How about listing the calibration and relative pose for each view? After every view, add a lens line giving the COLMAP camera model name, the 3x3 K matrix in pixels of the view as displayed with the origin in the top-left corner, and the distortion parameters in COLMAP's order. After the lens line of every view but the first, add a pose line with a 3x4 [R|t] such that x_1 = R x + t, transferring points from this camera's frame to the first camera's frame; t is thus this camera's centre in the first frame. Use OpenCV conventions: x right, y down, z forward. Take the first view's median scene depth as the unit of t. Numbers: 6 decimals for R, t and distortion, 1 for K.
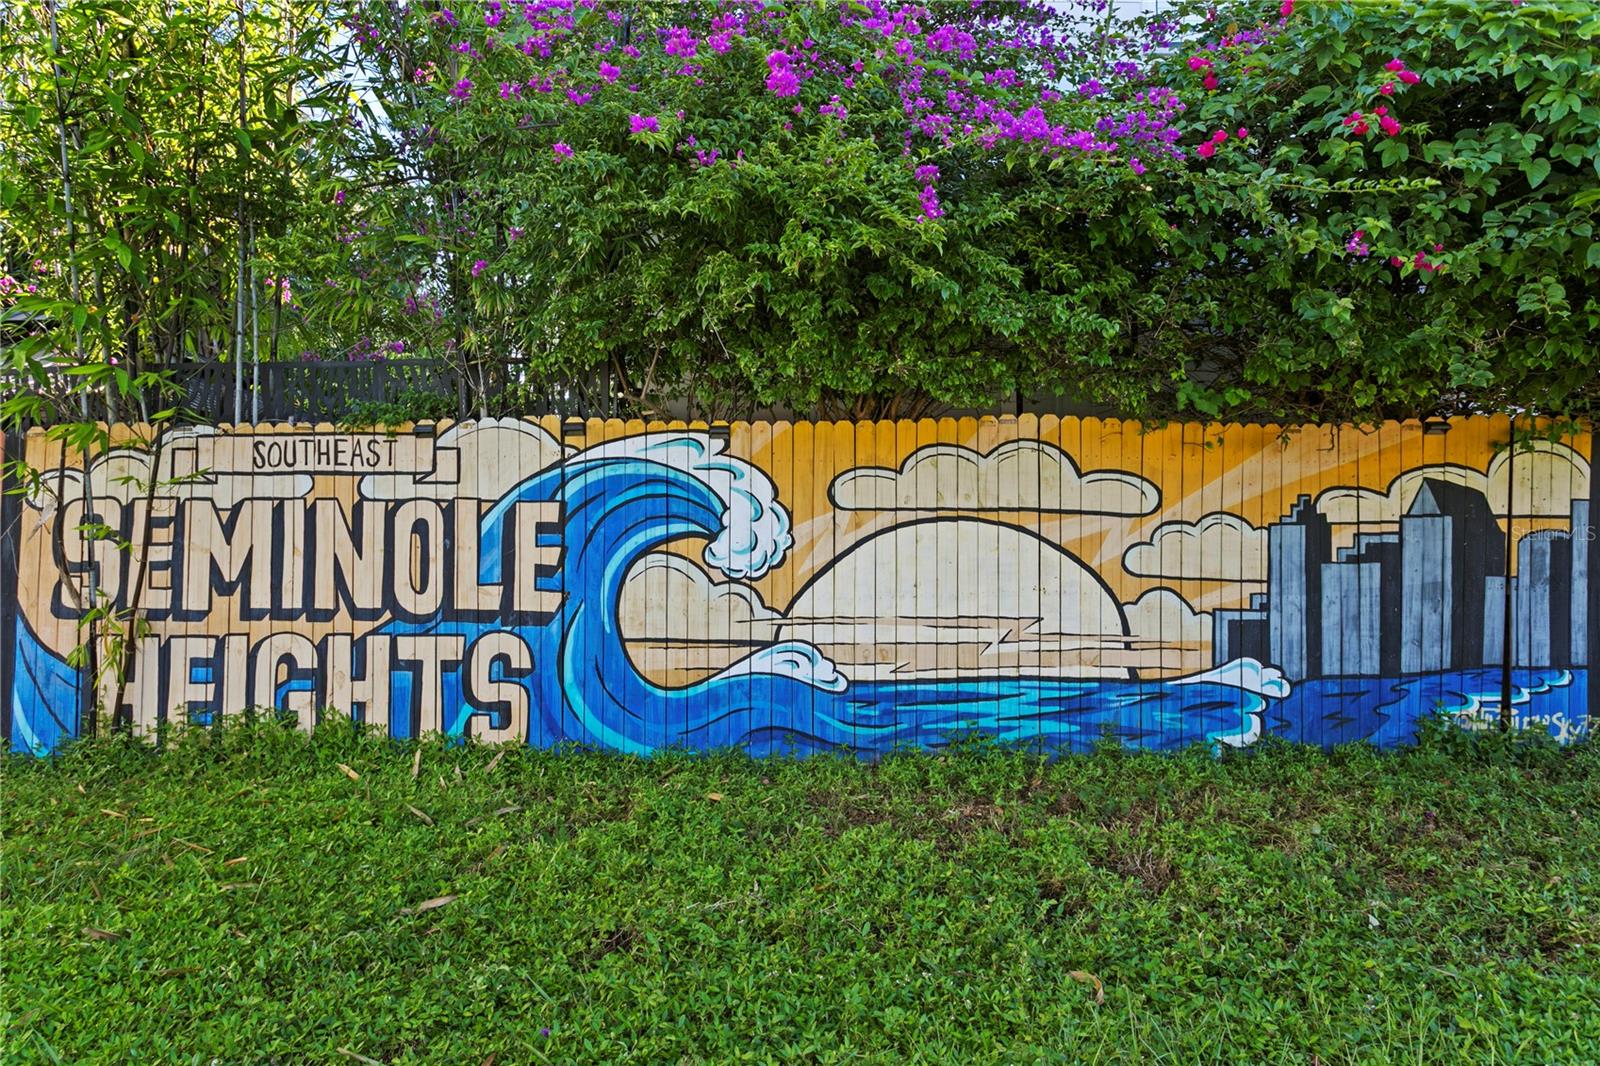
lens RADIAL K [[967.4, 0, 803.1], [0, 967.4, 528.3], [0, 0, 1]] dist [0.007312, -0.002601]
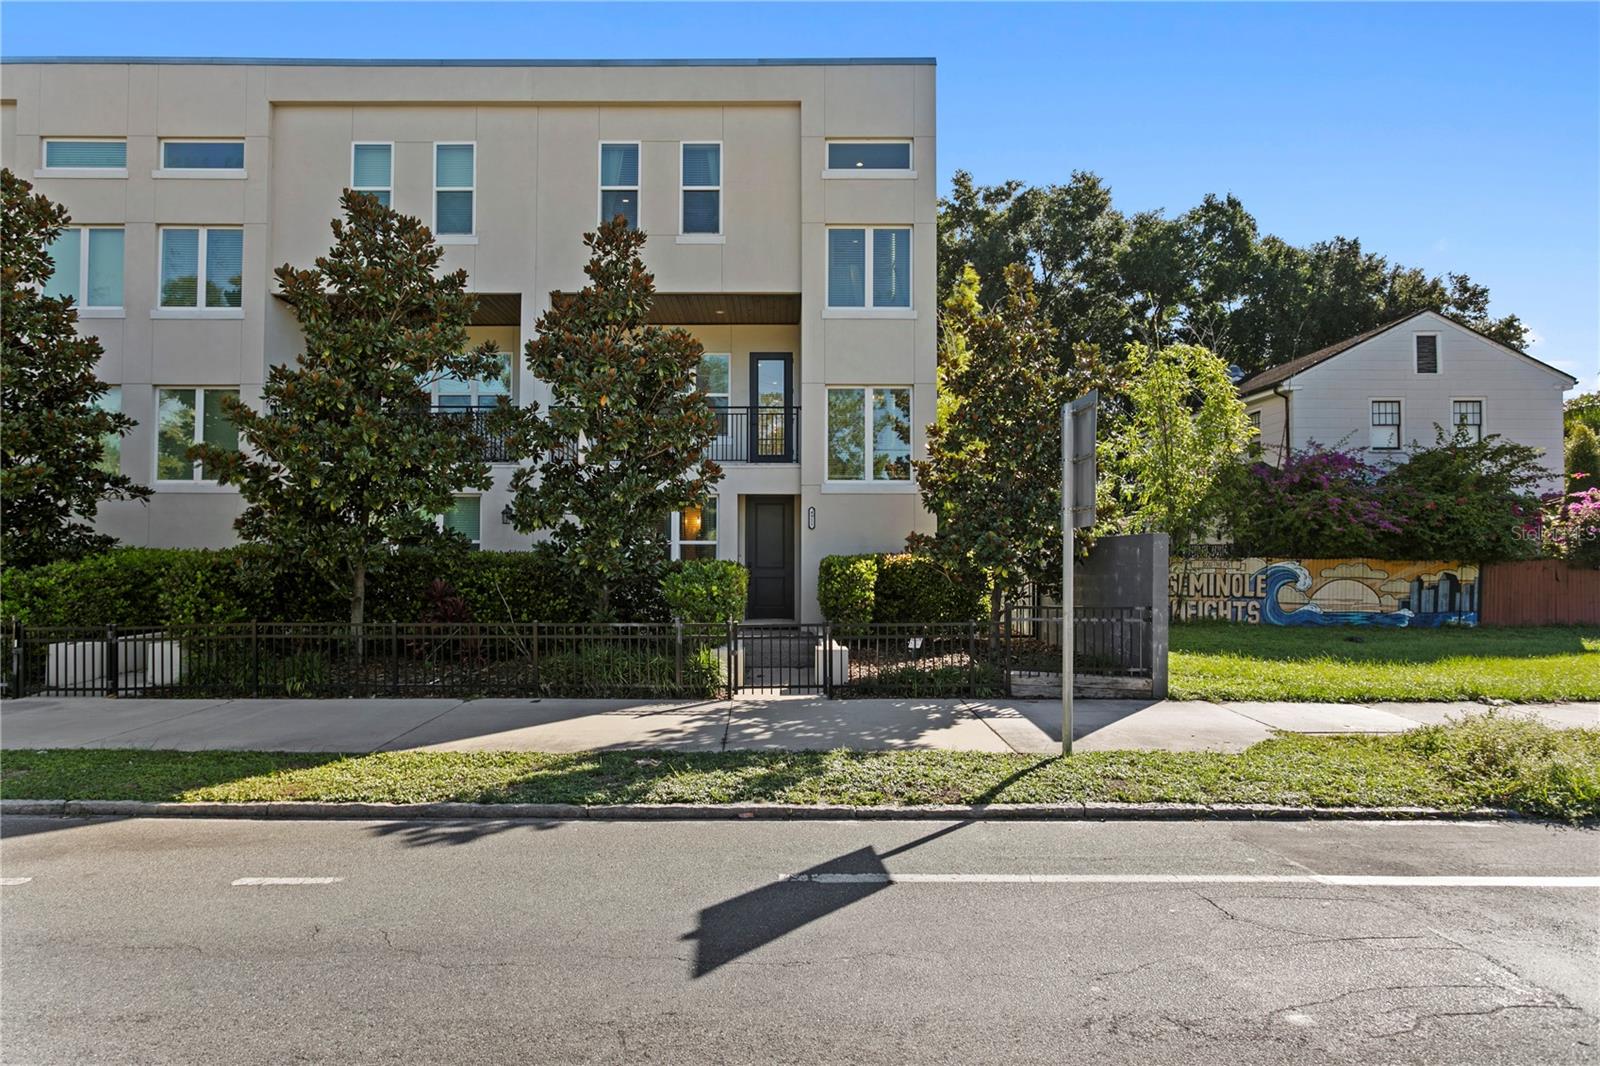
lens RADIAL K [[967.4, 0, 788.7], [0, 967.4, 548.4], [0, 0, 1]] dist [0.007312, -0.002601]
pose [[0.999177, 0.013173, -0.038365, -2.516650], [-0.013099, 0.999912, 0.002180, -0.142125], [0.038390, -0.001676, 0.999261, -4.087156]]
